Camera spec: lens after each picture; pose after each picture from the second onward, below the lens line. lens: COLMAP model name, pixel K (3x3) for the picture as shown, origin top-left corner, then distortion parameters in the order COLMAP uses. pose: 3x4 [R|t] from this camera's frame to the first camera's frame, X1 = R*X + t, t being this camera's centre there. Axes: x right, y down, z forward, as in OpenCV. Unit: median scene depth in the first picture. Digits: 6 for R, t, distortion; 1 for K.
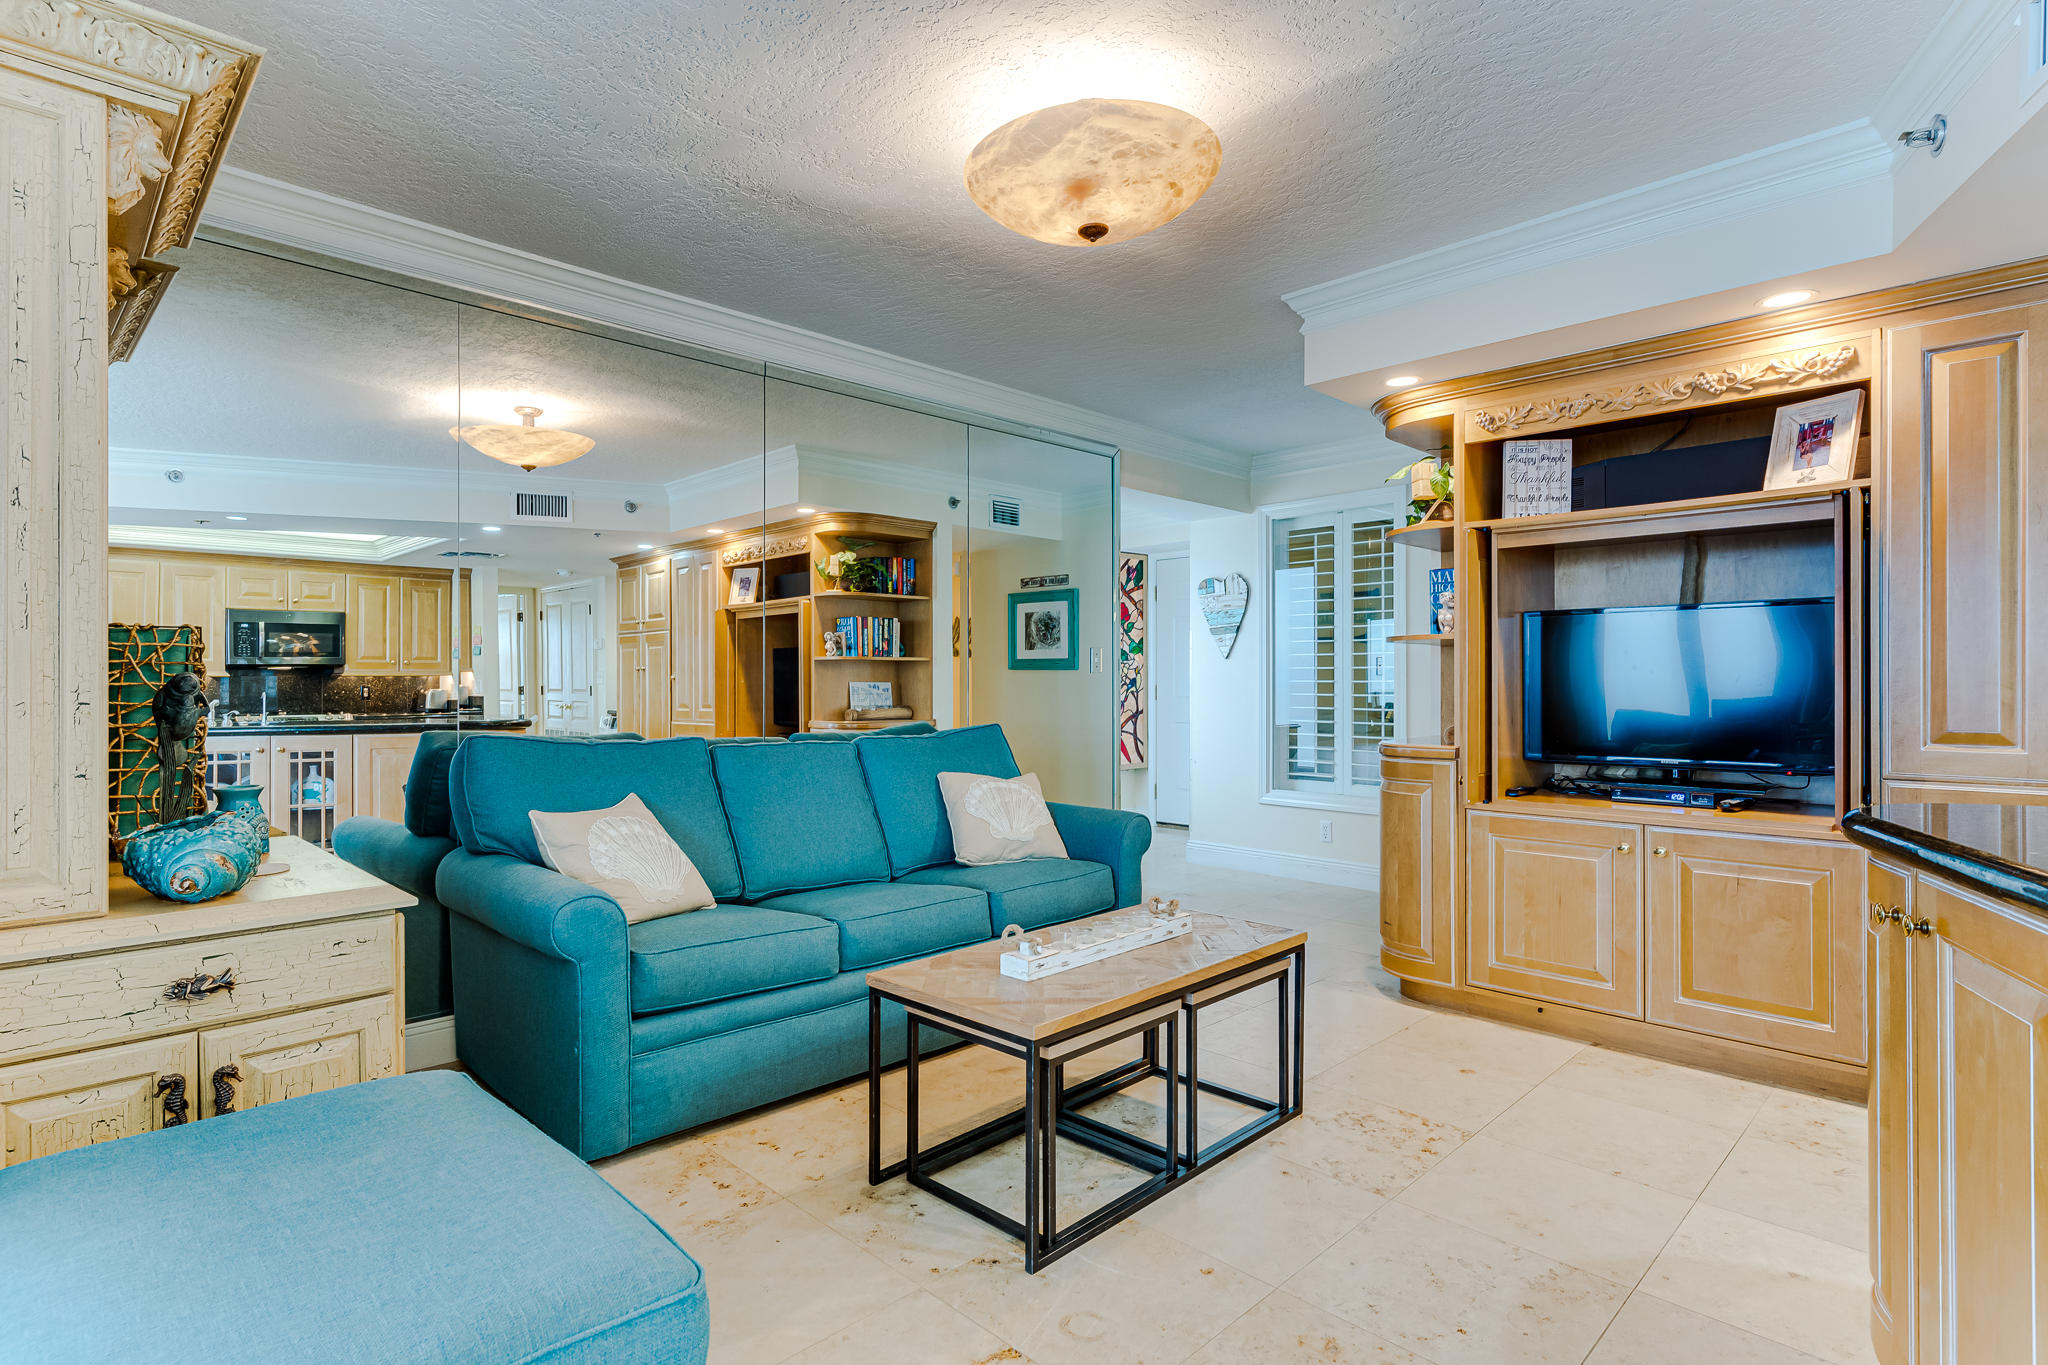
lens RADIAL K [[1033.7, 0, 1024.0], [0, 1033.7, 682.5], [0, 0, 1]] dist [-0.000849, 0.001289]
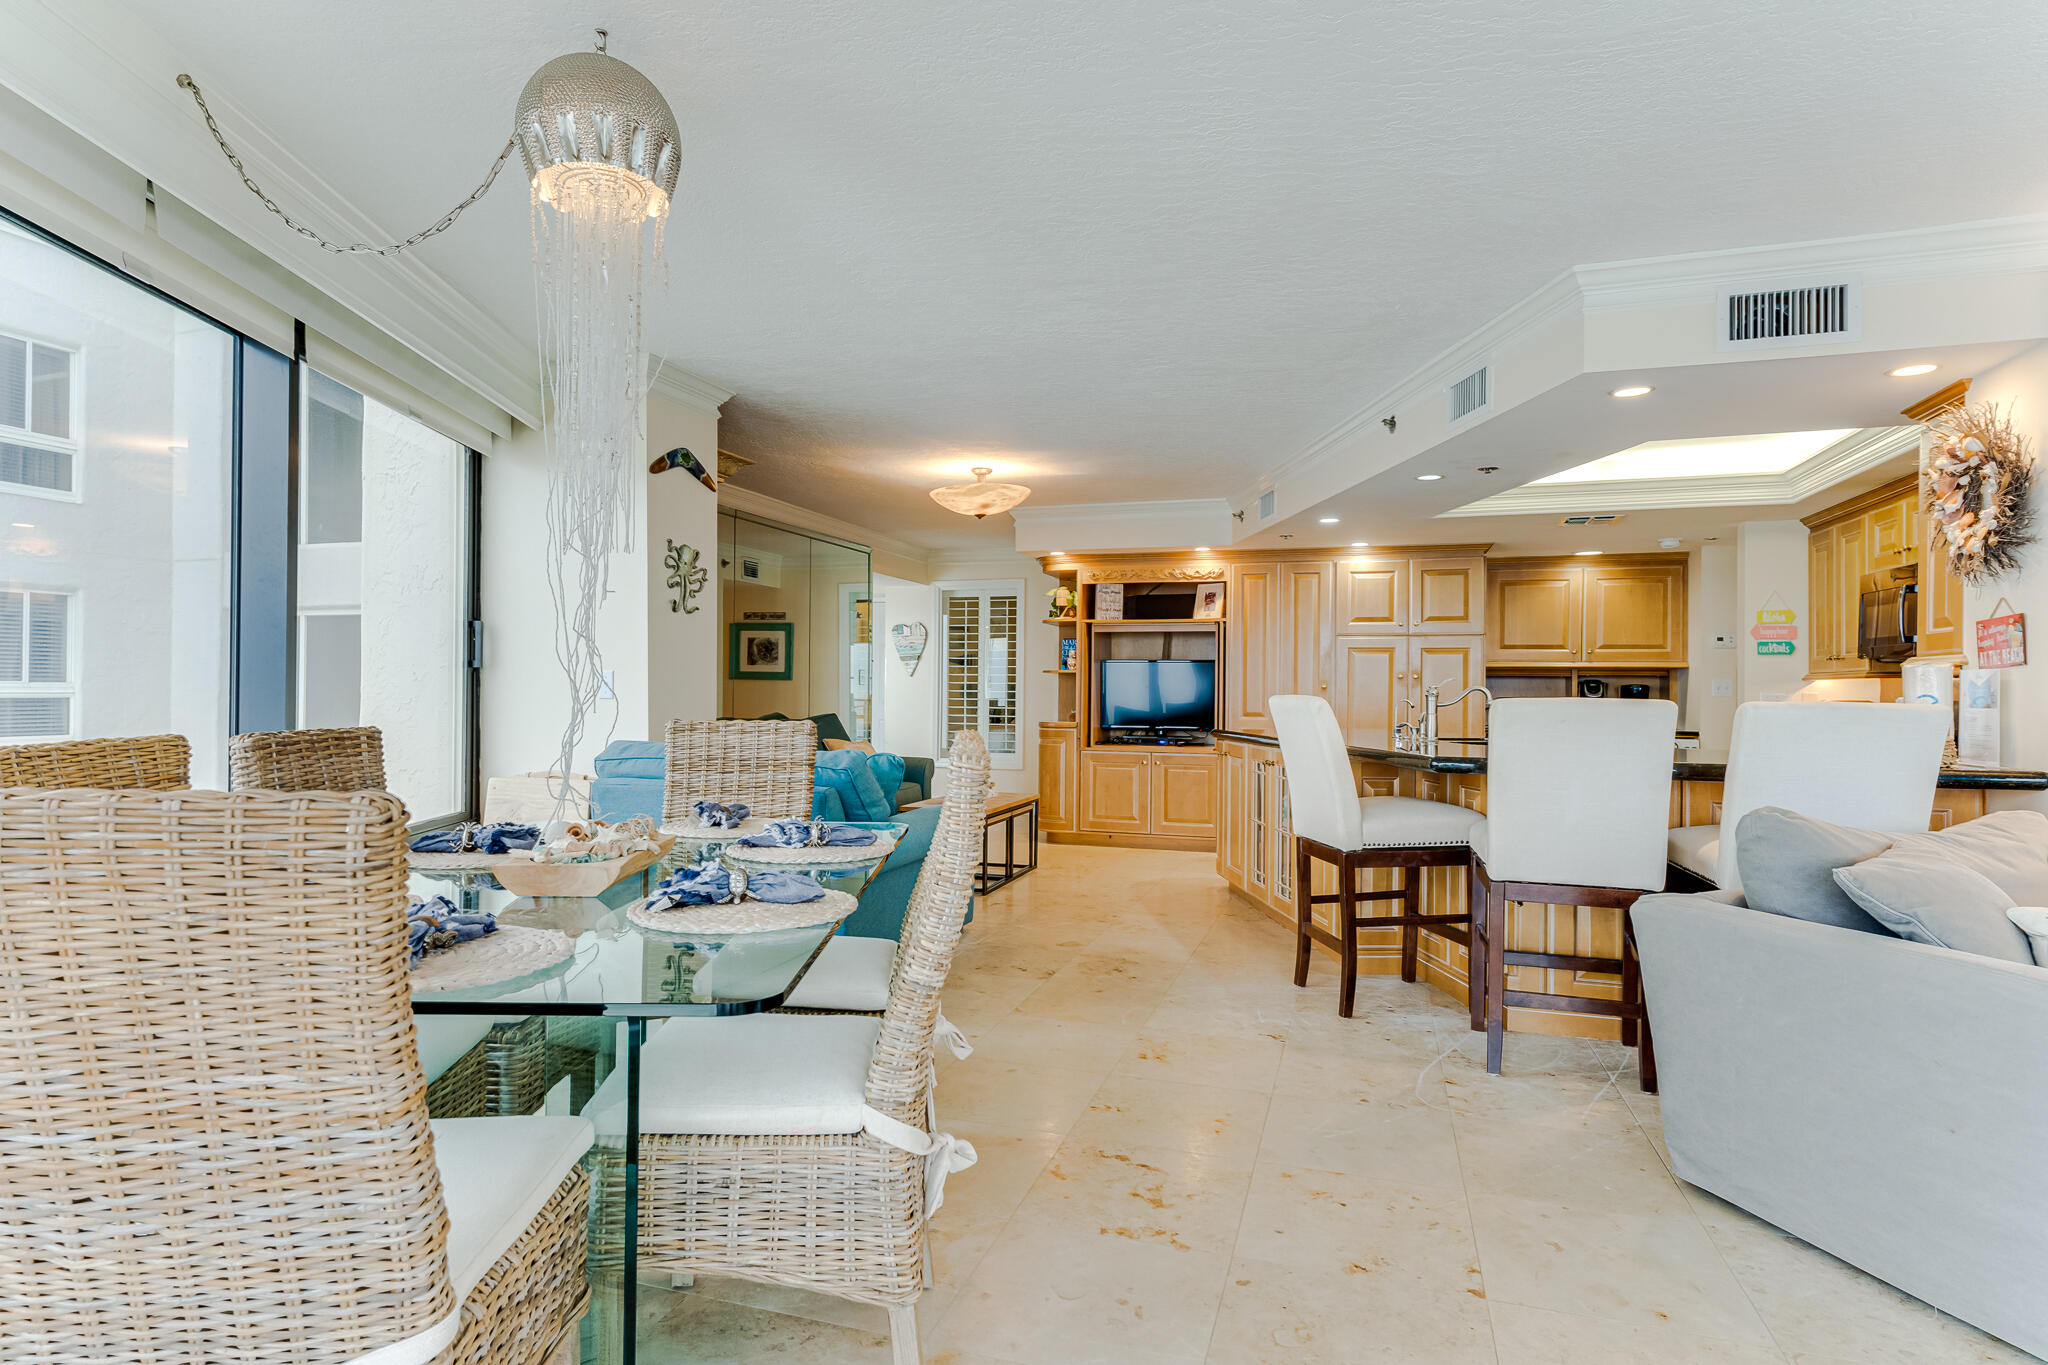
lens RADIAL K [[1107.1, 0, 1024.0], [0, 1107.1, 682.5], [0, 0, 1]] dist [0.028016, -0.000425]
pose [[0.887874, 0.016924, 0.459776, -0.757533], [-0.013676, 0.999852, -0.010394, 0.004436], [-0.459884, 0.002940, 0.887974, -1.027704]]
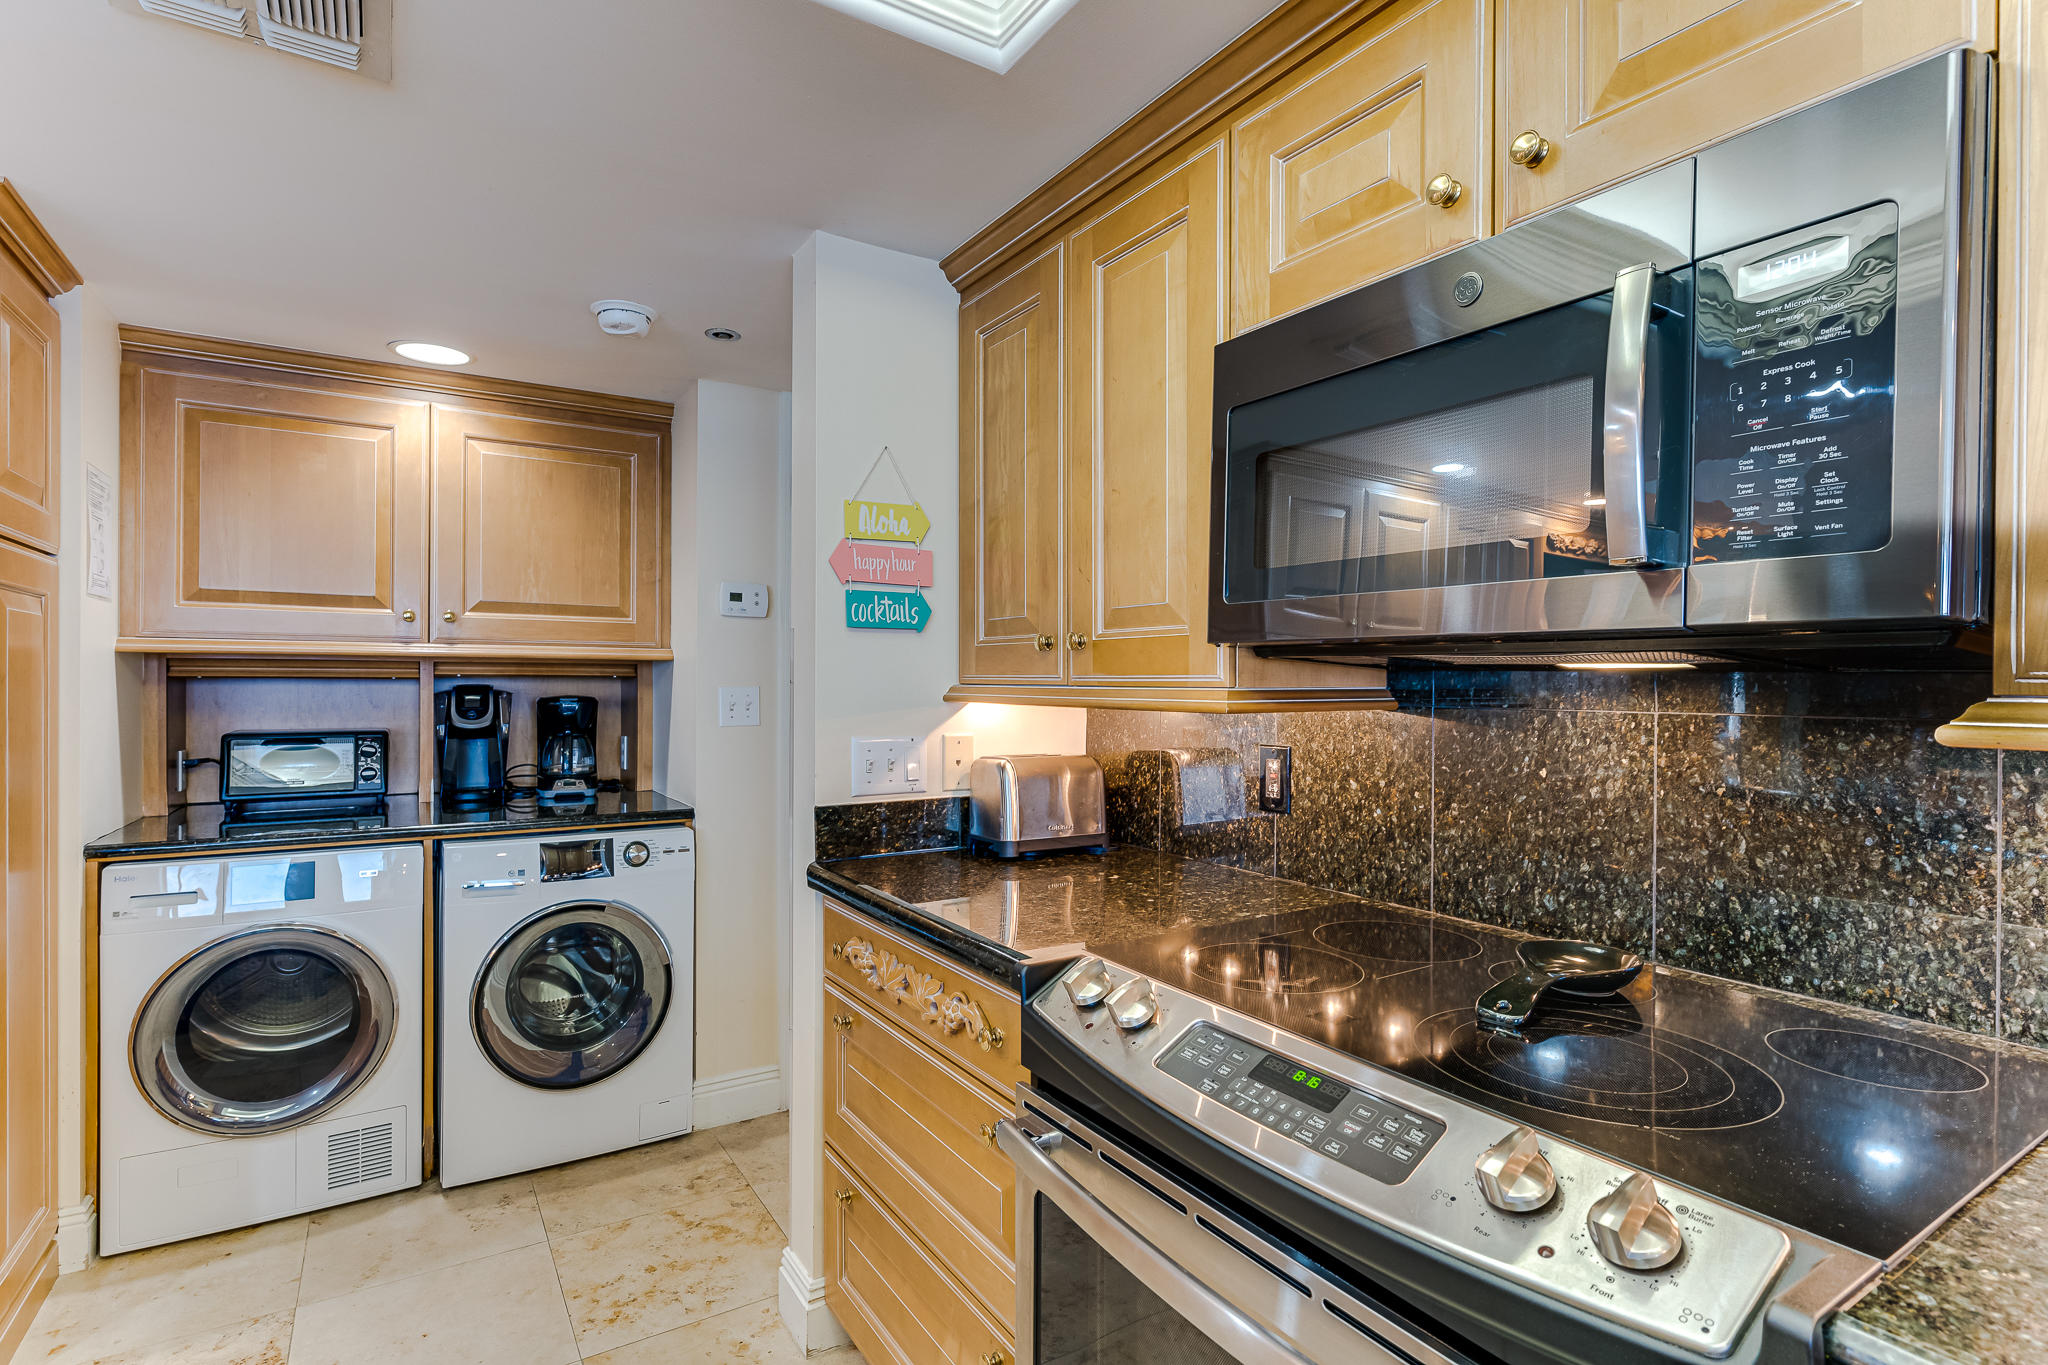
lens RADIAL K [[998.1, 0, 1024.0], [0, 998.1, 682.5], [0, 0, 1]] dist [-0.000385, 0.000024]
pose [[0.224314, 0.004577, 0.974506, 0.616714], [-0.005888, 0.999977, -0.003342, -0.044384], [-0.974499, -0.004988, 0.224336, -0.181057]]
